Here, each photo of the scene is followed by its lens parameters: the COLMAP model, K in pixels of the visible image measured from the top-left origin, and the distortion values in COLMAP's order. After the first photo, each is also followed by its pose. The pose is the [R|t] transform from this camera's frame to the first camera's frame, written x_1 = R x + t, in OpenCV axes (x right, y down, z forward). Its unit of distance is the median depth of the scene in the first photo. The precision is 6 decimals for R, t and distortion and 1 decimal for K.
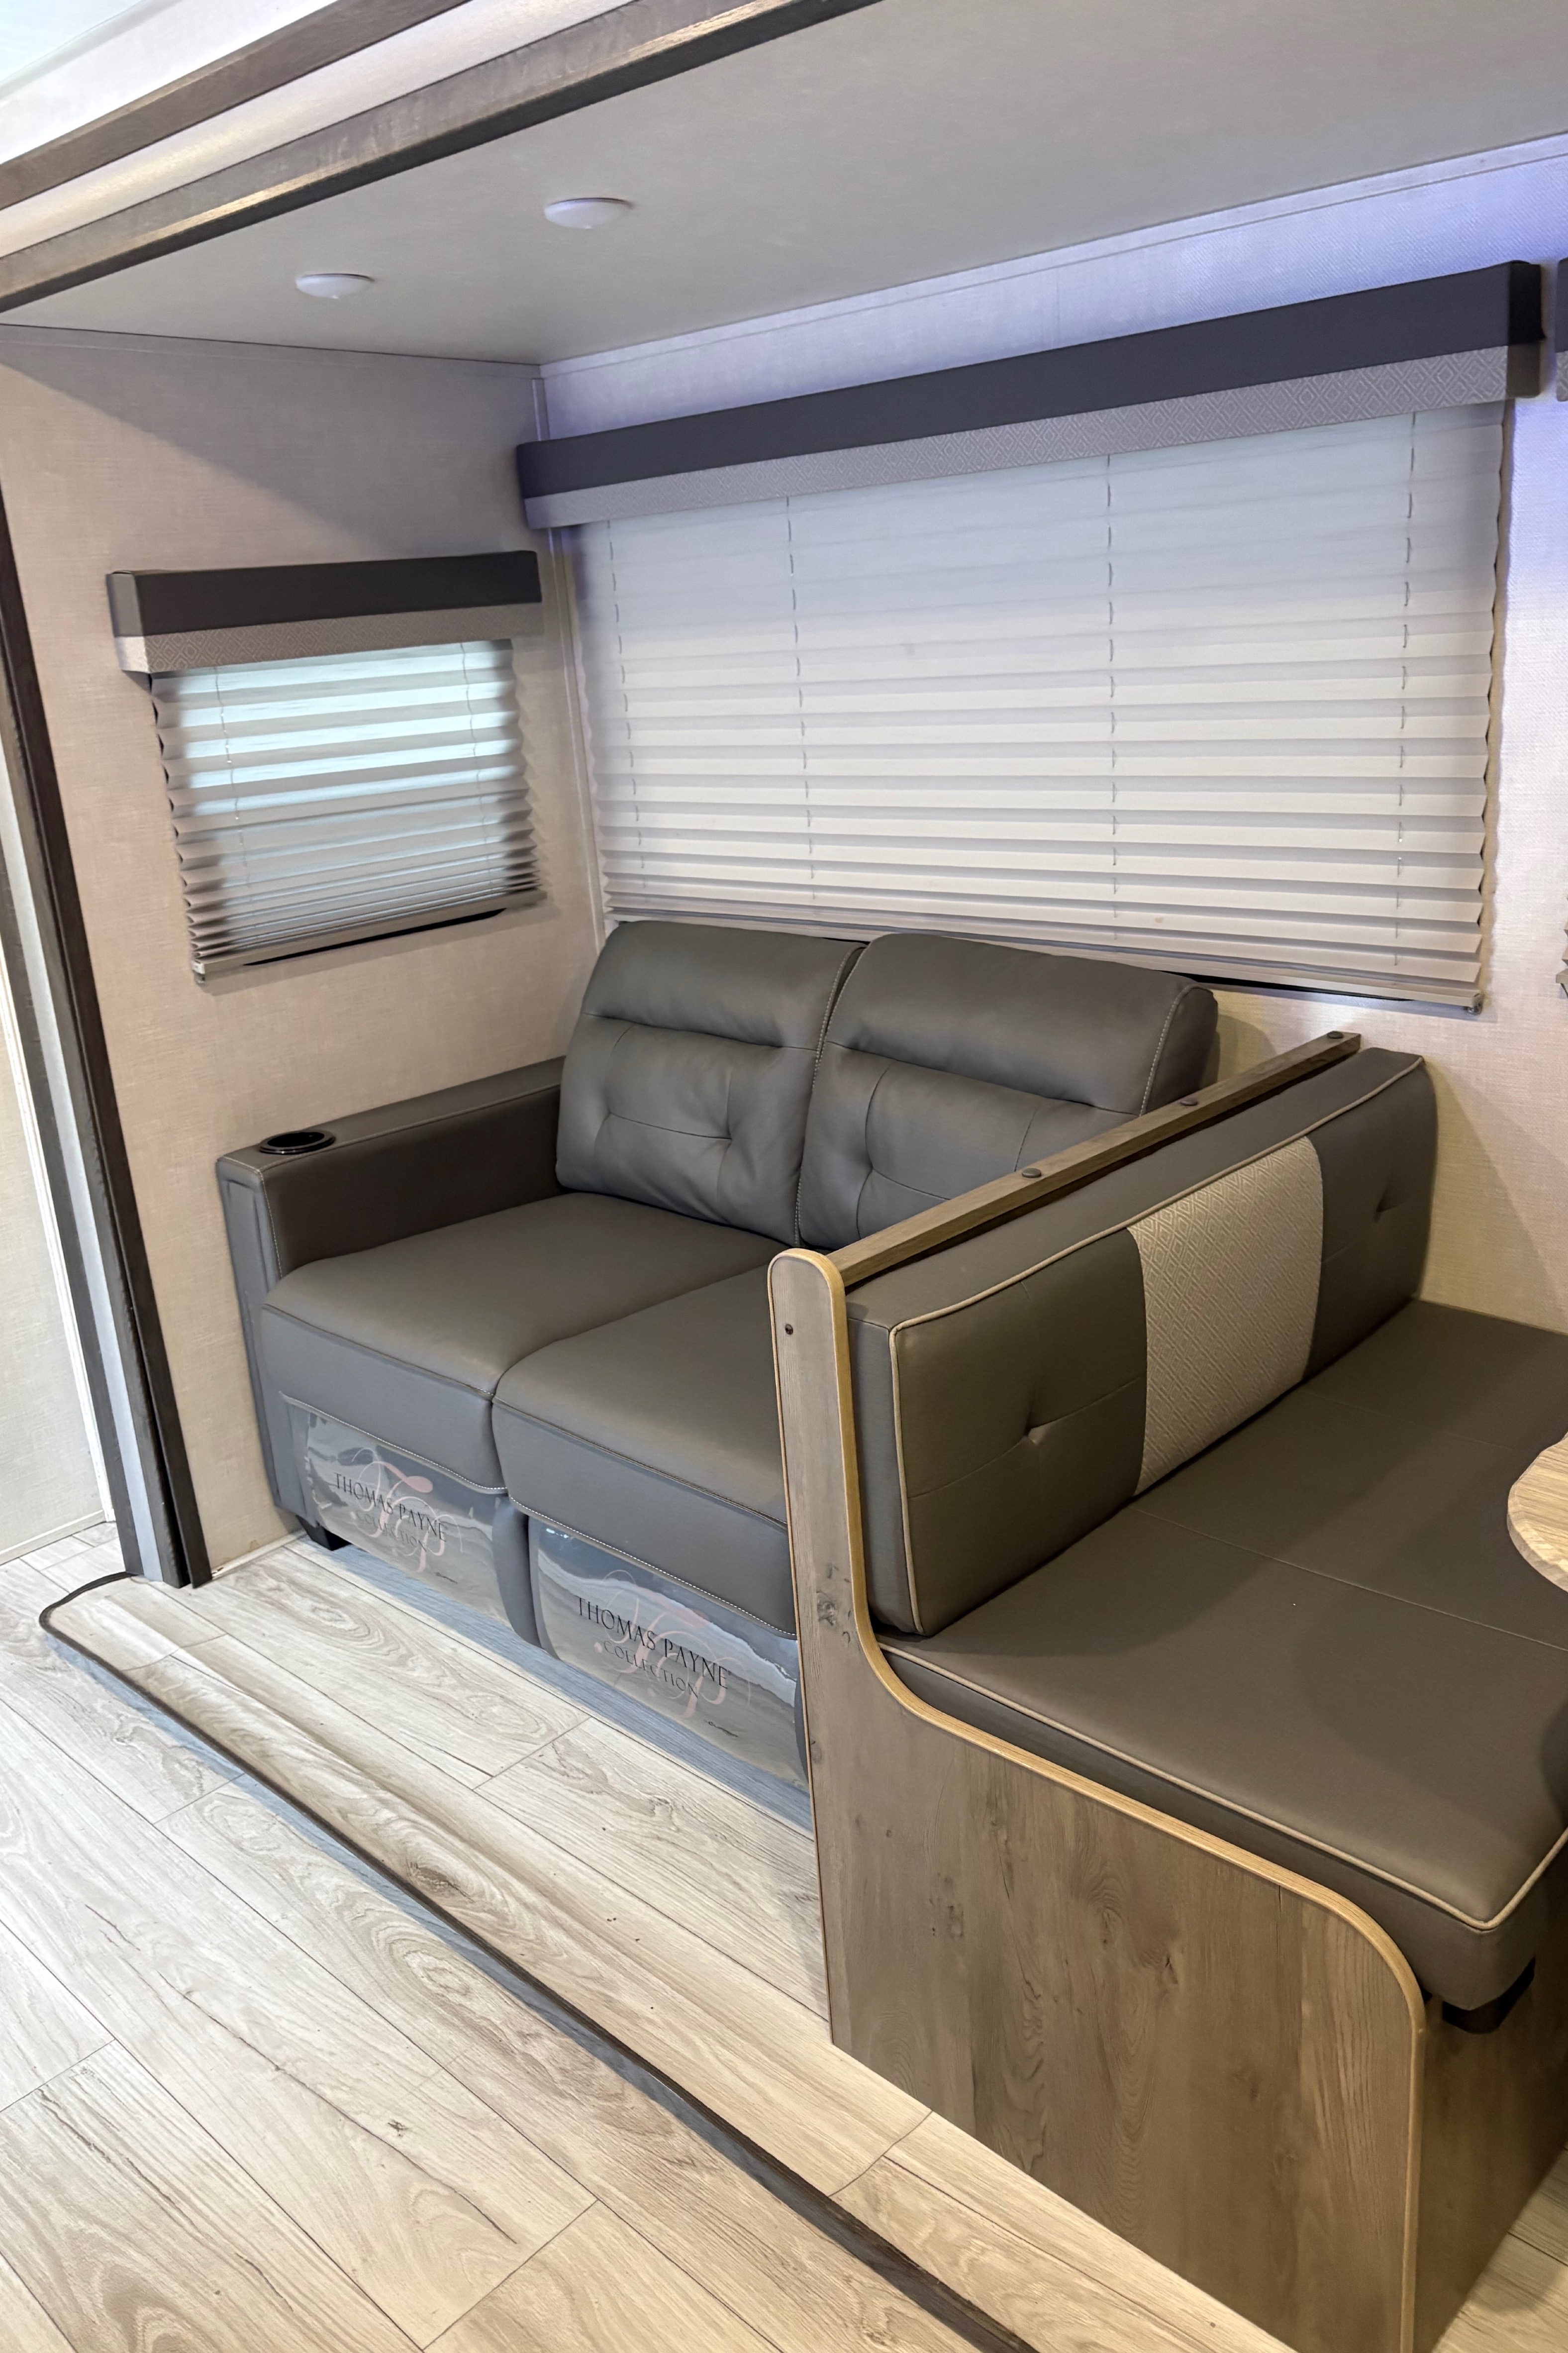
lens RADIAL K [[1781.4, 0, 757.4], [0, 1781.4, 1174.1], [0, 0, 1]] dist [0.036663, -0.034975]
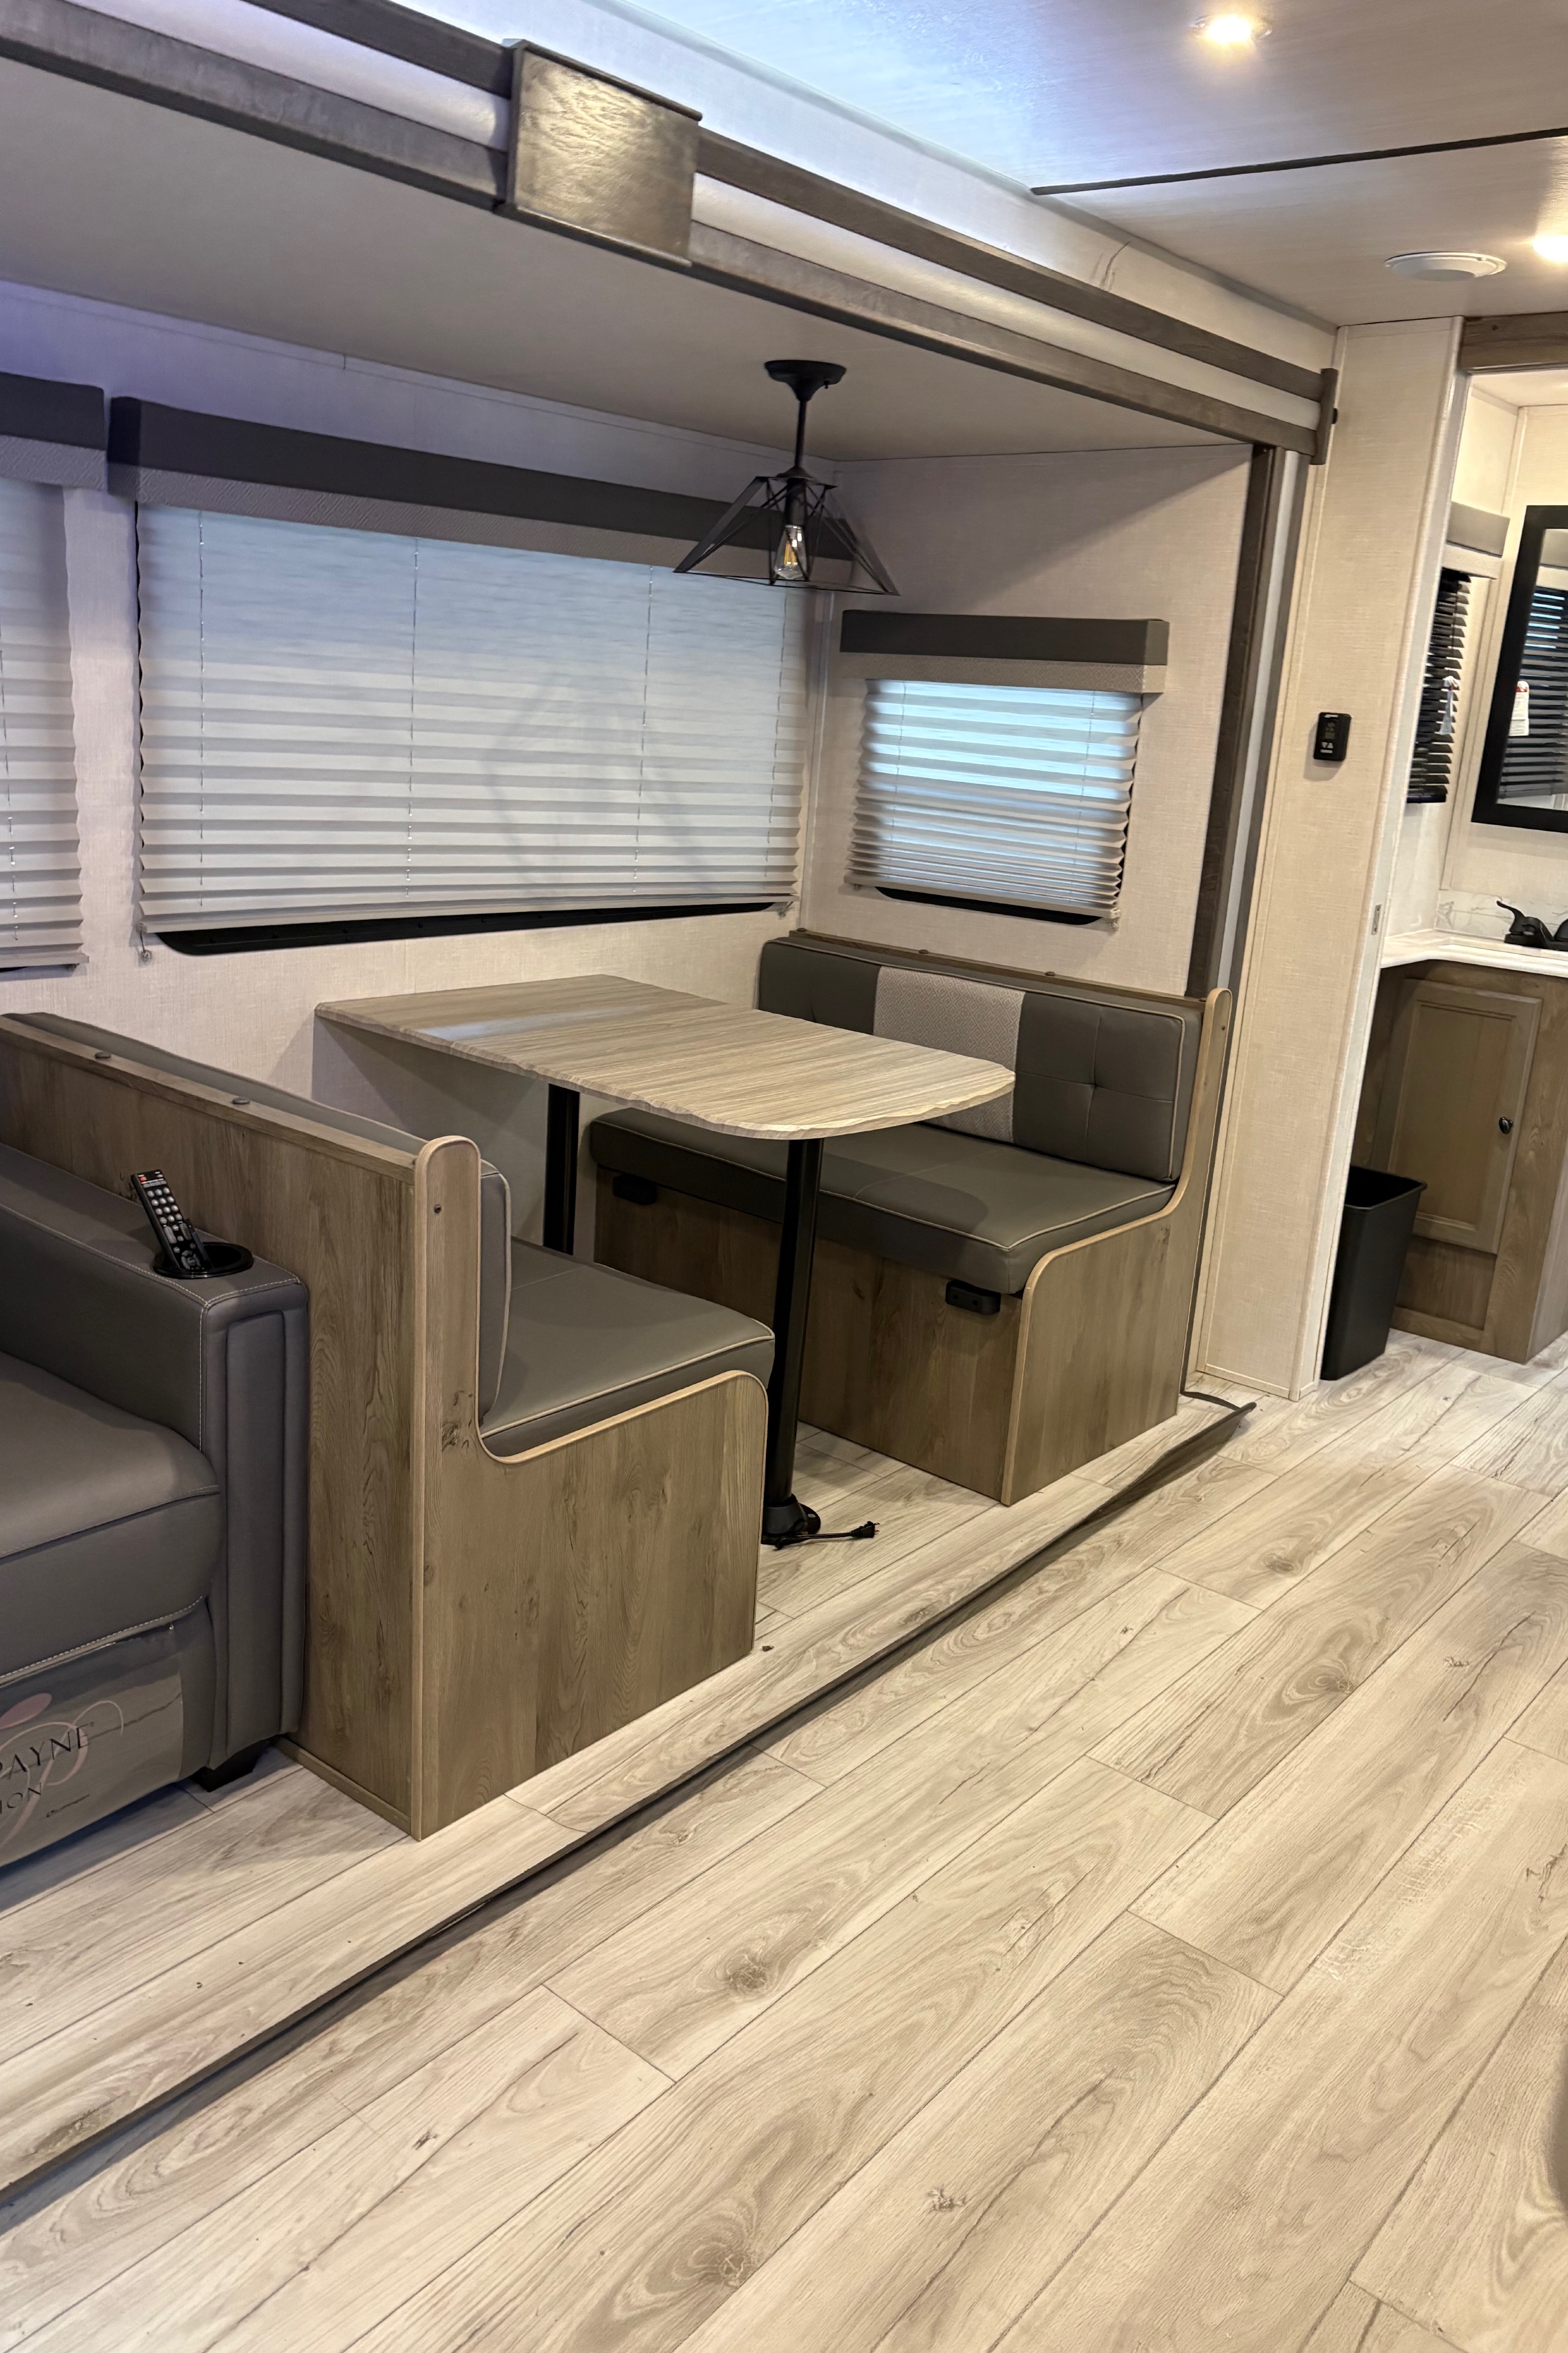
lens RADIAL K [[1781.4, 0, 805.9], [0, 1781.4, 1168.4], [0, 0, 1]] dist [0.036663, -0.034975]
pose [[-0.084502, -0.203402, 0.975442, -0.872524], [0.241629, 0.945541, 0.218099, -0.105994], [-0.966682, 0.254125, -0.030752, 0.574025]]
